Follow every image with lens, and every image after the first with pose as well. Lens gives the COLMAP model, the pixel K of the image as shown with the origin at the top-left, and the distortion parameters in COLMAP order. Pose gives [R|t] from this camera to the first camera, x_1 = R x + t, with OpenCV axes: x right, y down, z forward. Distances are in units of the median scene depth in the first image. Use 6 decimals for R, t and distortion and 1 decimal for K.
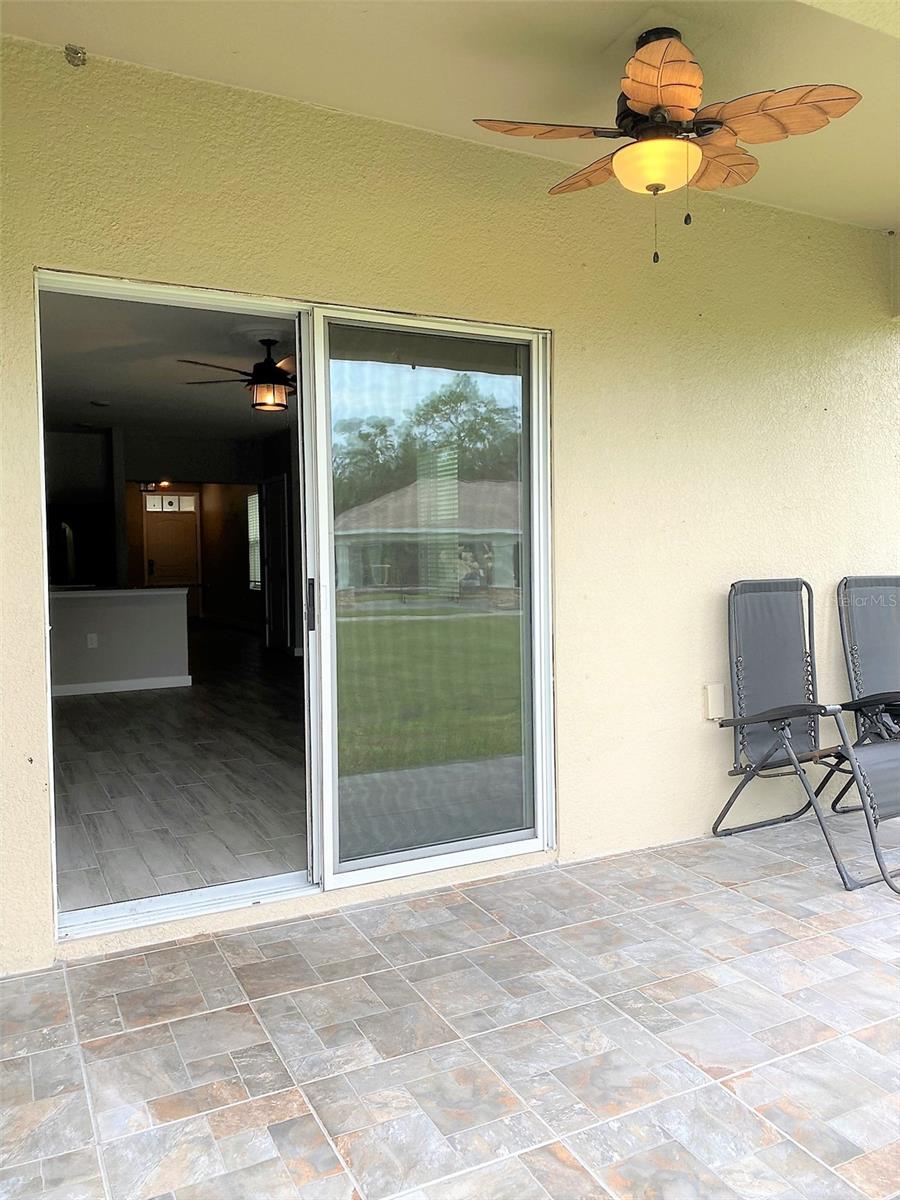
lens RADIAL K [[919.7, 0, 452.2], [0, 919.7, 598.7], [0, 0, 1]] dist [0.031698, -0.027743]
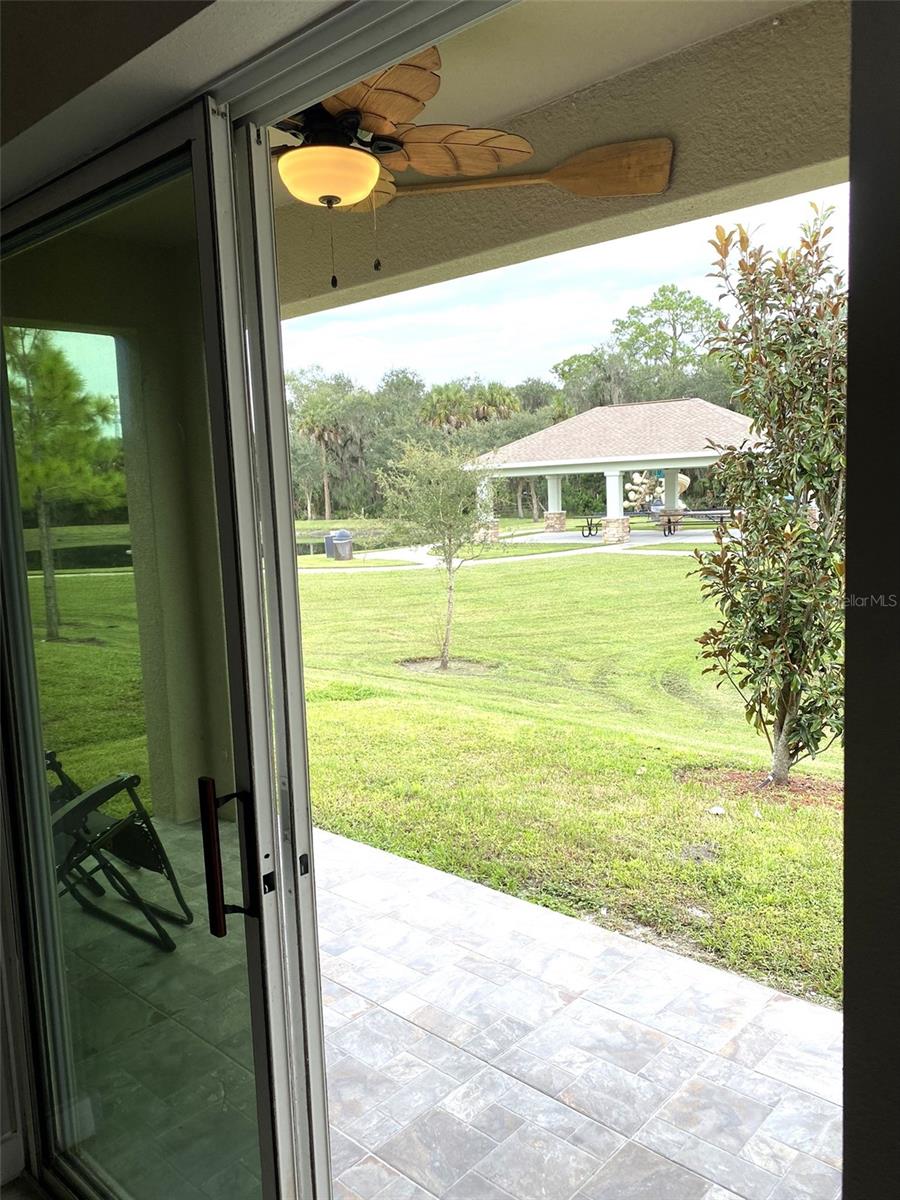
lens RADIAL K [[919.7, 0, 443.1], [0, 919.7, 596.8], [0, 0, 1]] dist [0.031698, -0.027743]
pose [[-0.344050, -0.091921, 0.934441, -0.720647], [0.090530, 0.987313, 0.130454, -0.199852], [-0.934577, 0.129478, -0.331363, 1.355677]]
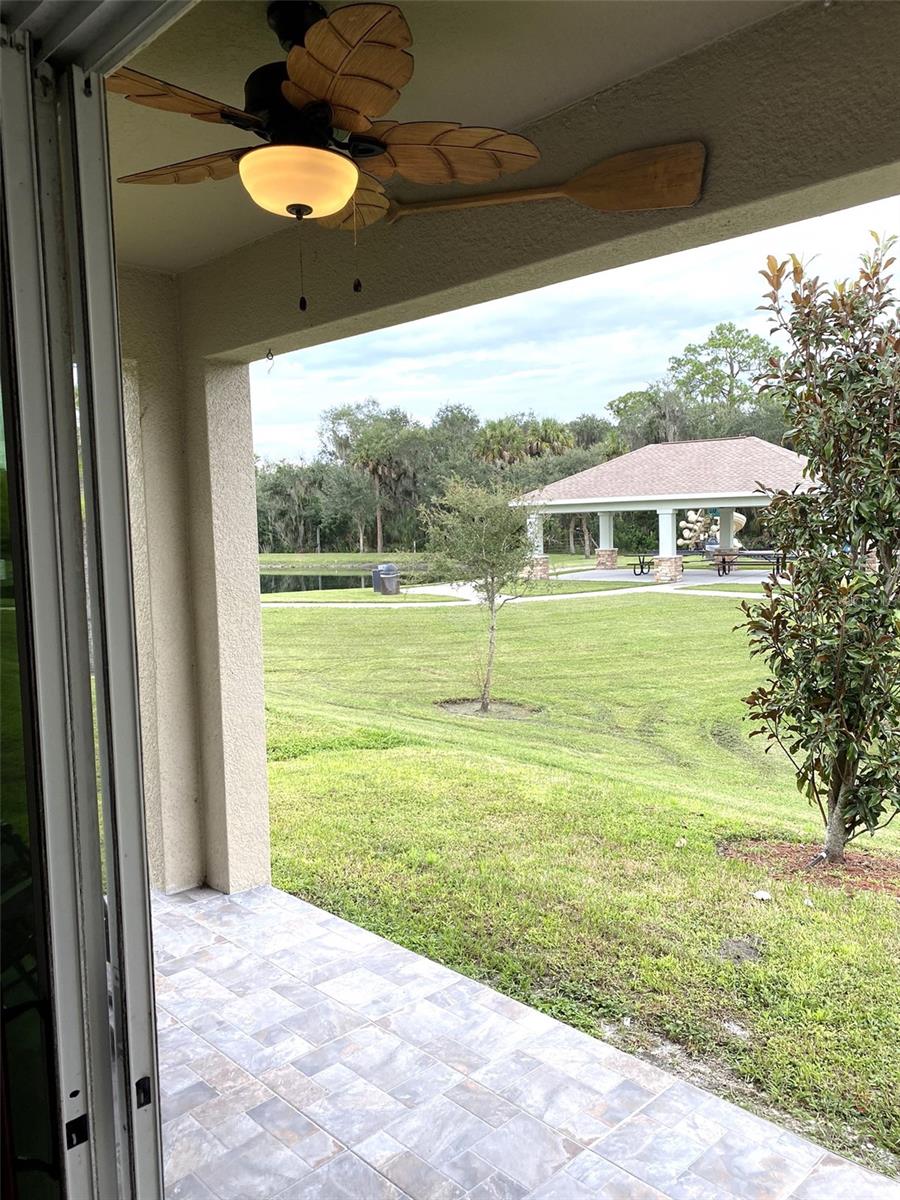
lens RADIAL K [[919.7, 0, 457.5], [0, 919.7, 596.1], [0, 0, 1]] dist [0.031698, -0.027743]
pose [[-0.303364, -0.062965, 0.950792, -0.593922], [0.076141, 0.993022, 0.090056, -0.213318], [-0.949828, 0.099714, -0.296453, 1.239093]]
